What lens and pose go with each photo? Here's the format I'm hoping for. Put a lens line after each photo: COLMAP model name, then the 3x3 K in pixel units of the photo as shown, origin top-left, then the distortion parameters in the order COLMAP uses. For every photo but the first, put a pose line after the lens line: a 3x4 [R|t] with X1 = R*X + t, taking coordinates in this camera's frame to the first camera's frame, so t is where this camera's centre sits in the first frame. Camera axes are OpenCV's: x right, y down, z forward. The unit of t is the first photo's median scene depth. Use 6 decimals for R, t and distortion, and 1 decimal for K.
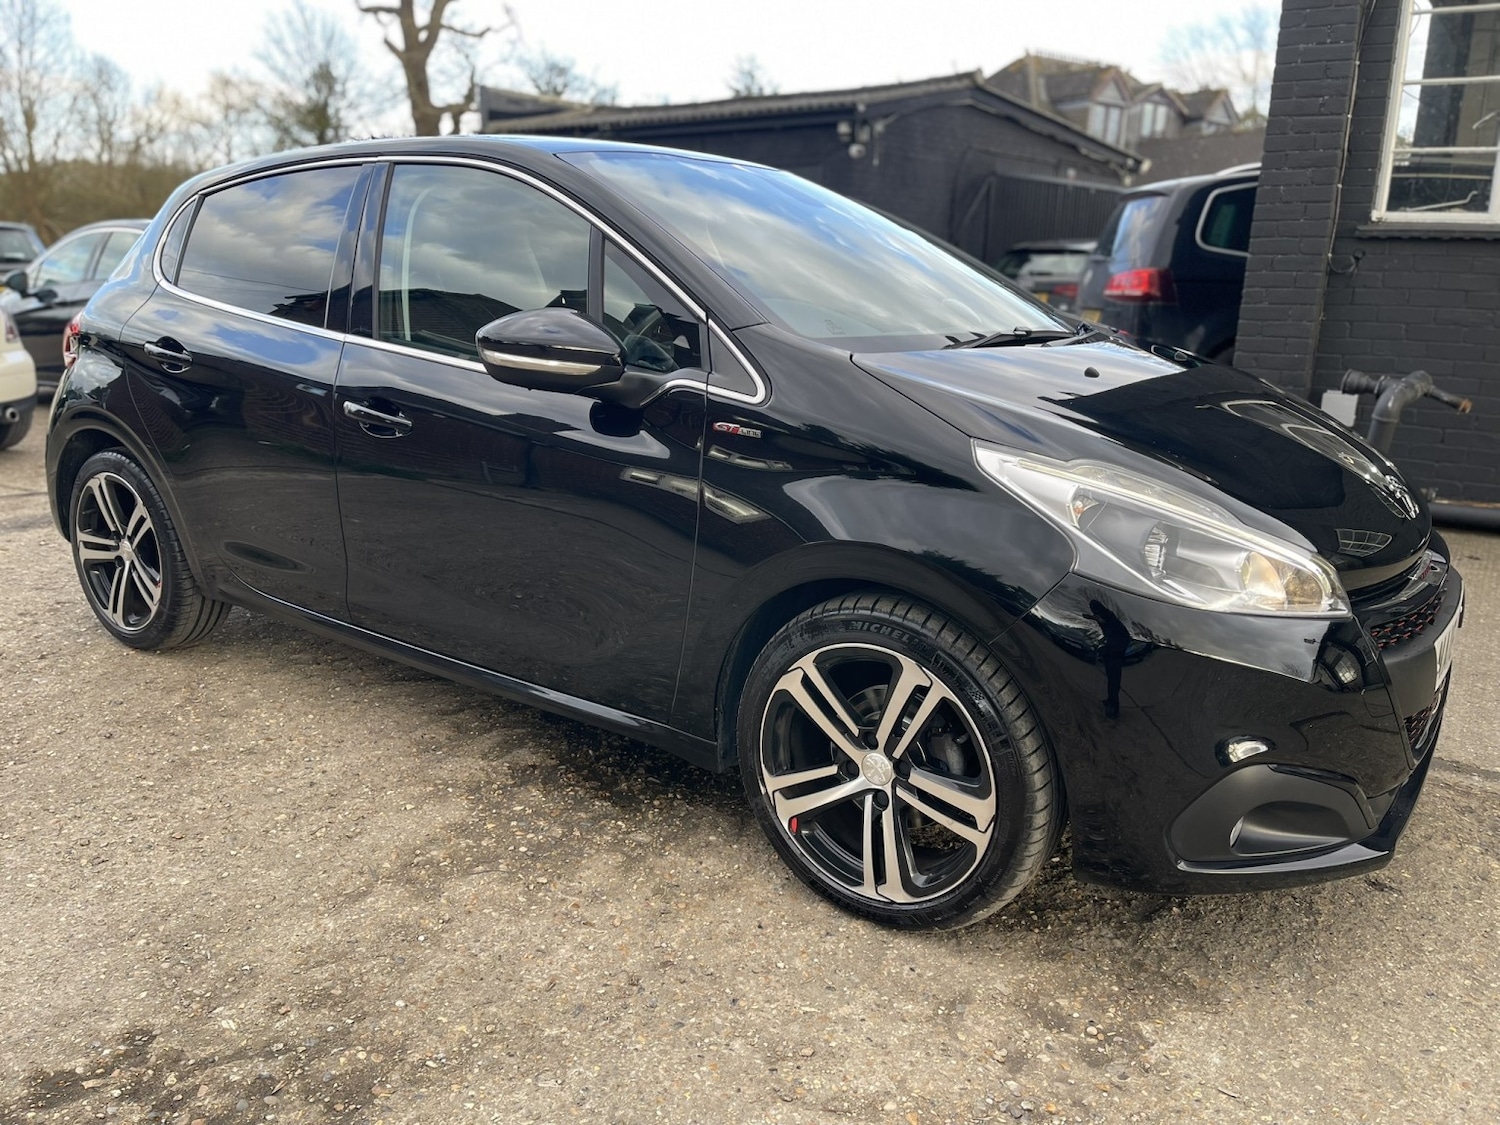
lens RADIAL K [[1154.5, 0, 752.5], [0, 1154.5, 559.6], [0, 0, 1]] dist [0.047816, -0.040731]
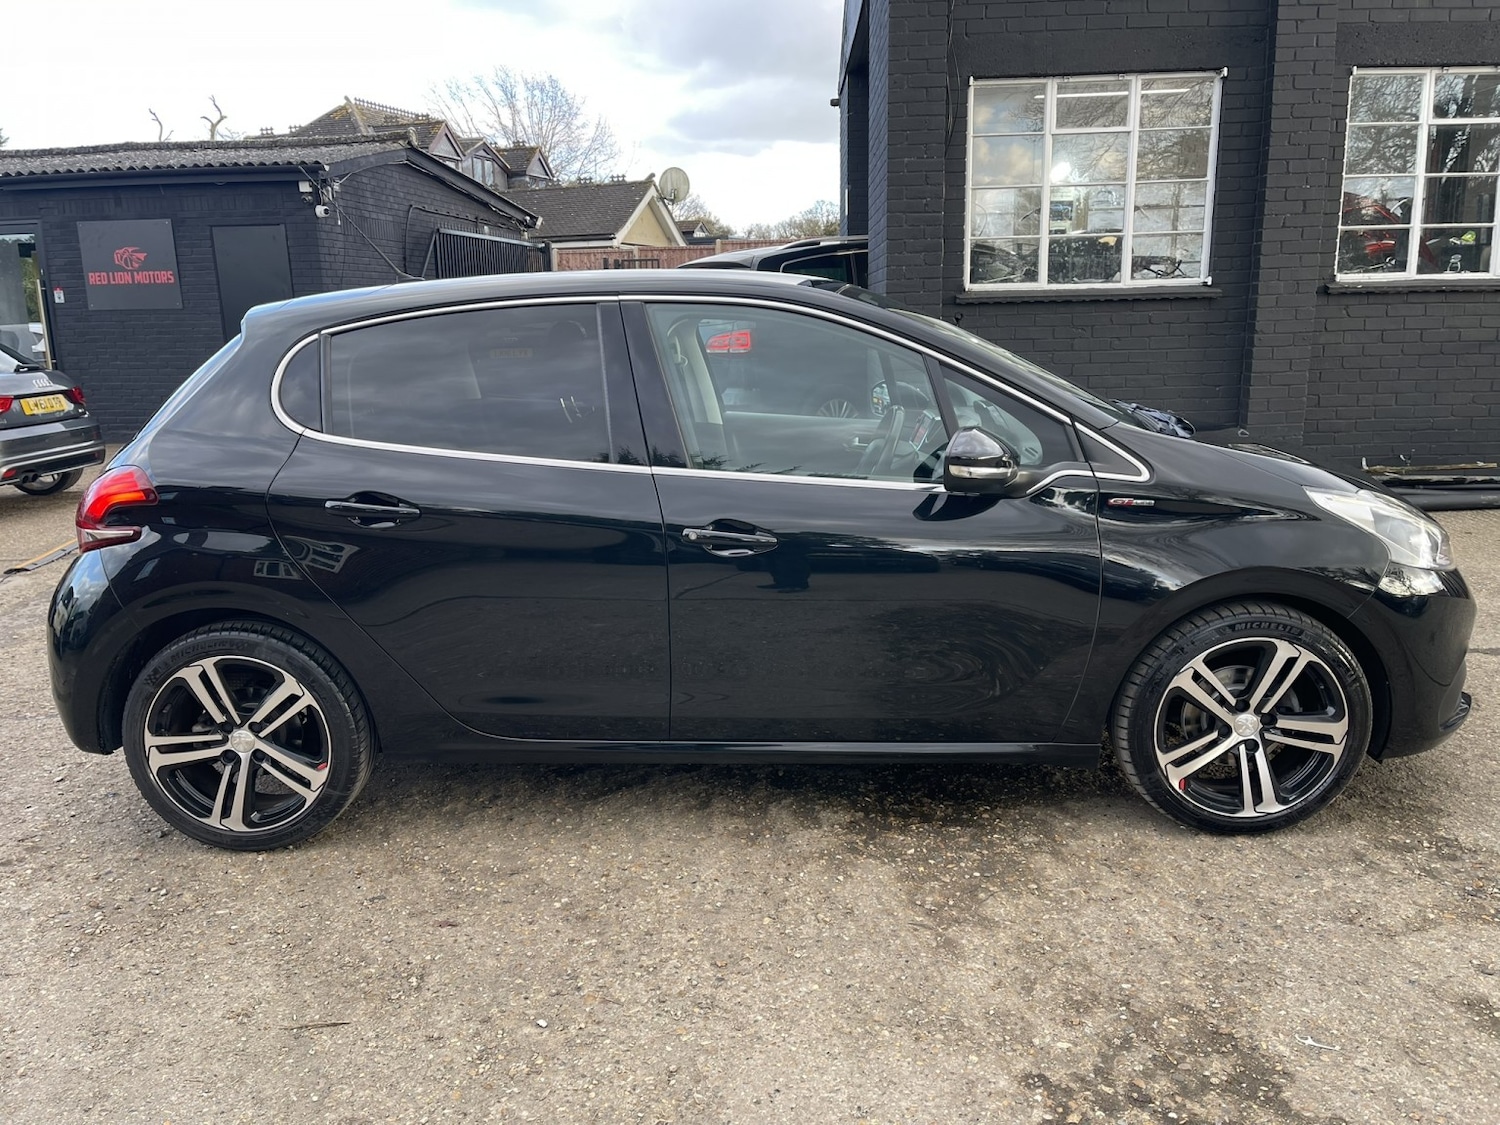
lens RADIAL K [[1154.5, 0, 741.8], [0, 1154.5, 566.2], [0, 0, 1]] dist [0.047816, -0.040731]
pose [[0.826616, -0.162740, 0.538723, -0.828297], [0.176010, 0.984013, 0.027186, -0.114838], [-0.534535, 0.072348, 0.842044, 0.084914]]
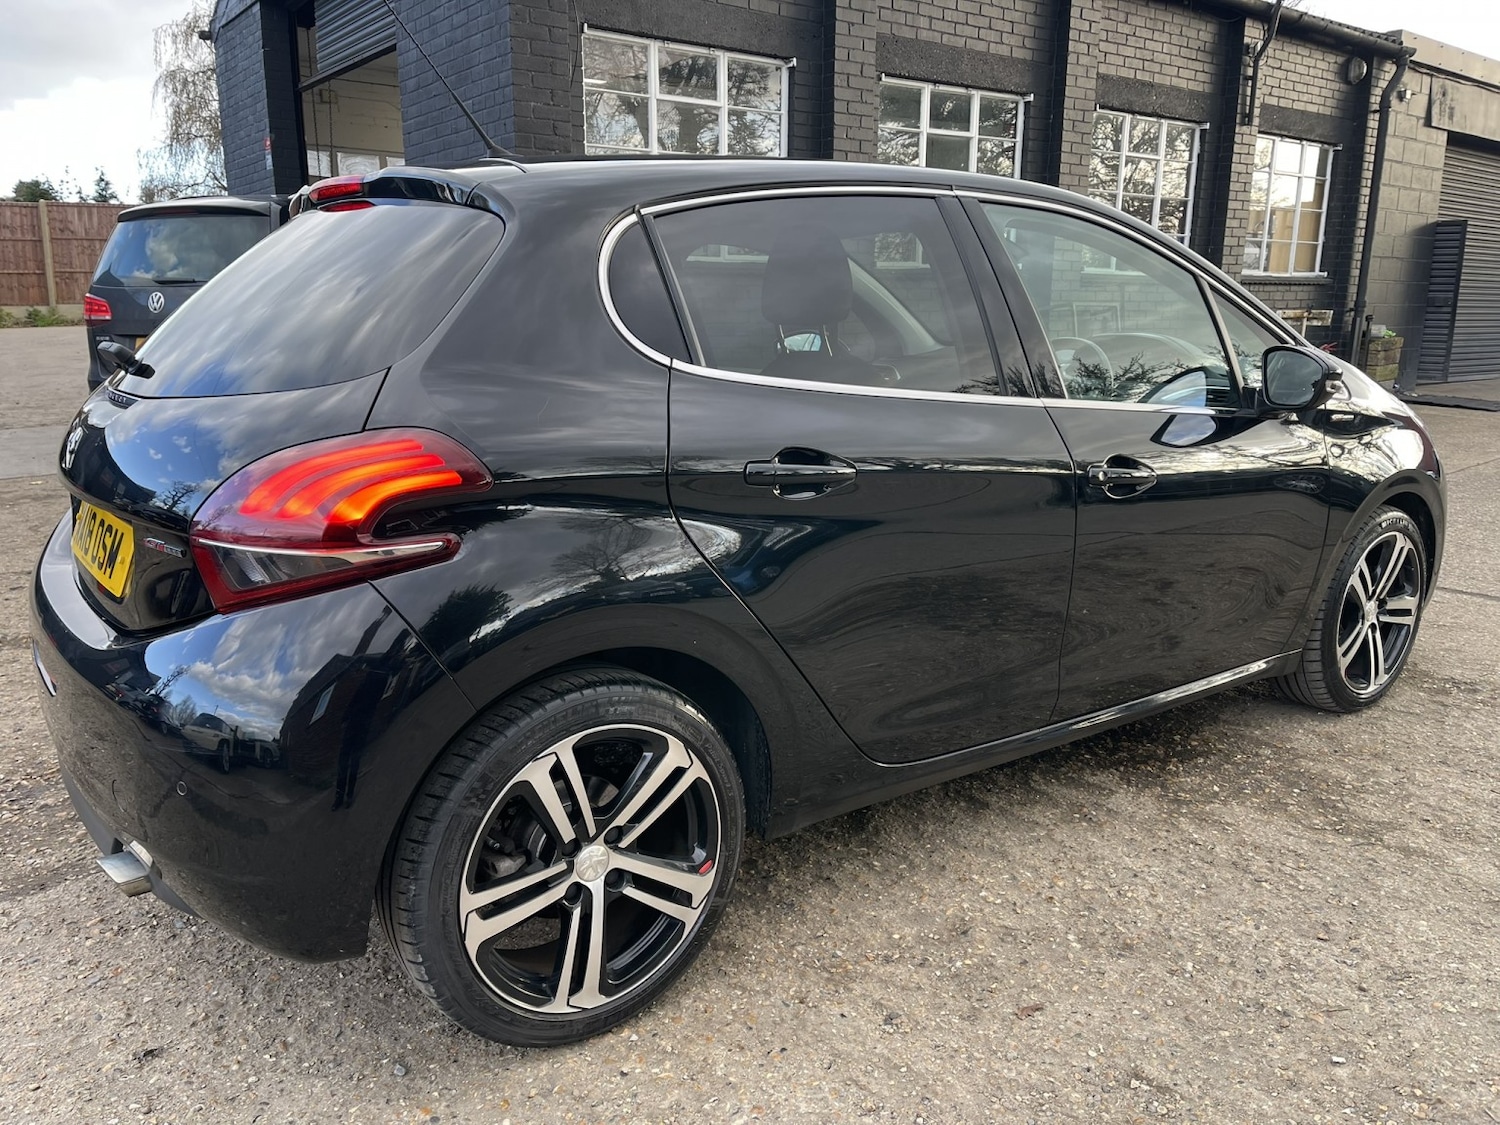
lens RADIAL K [[1154.5, 0, 753.5], [0, 1154.5, 573.8], [0, 0, 1]] dist [0.047816, -0.040731]
pose [[0.304320, -0.240129, 0.921807, -1.199526], [0.238205, 0.956144, 0.170434, -0.257059], [-0.922306, 0.167712, 0.348174, 0.887620]]
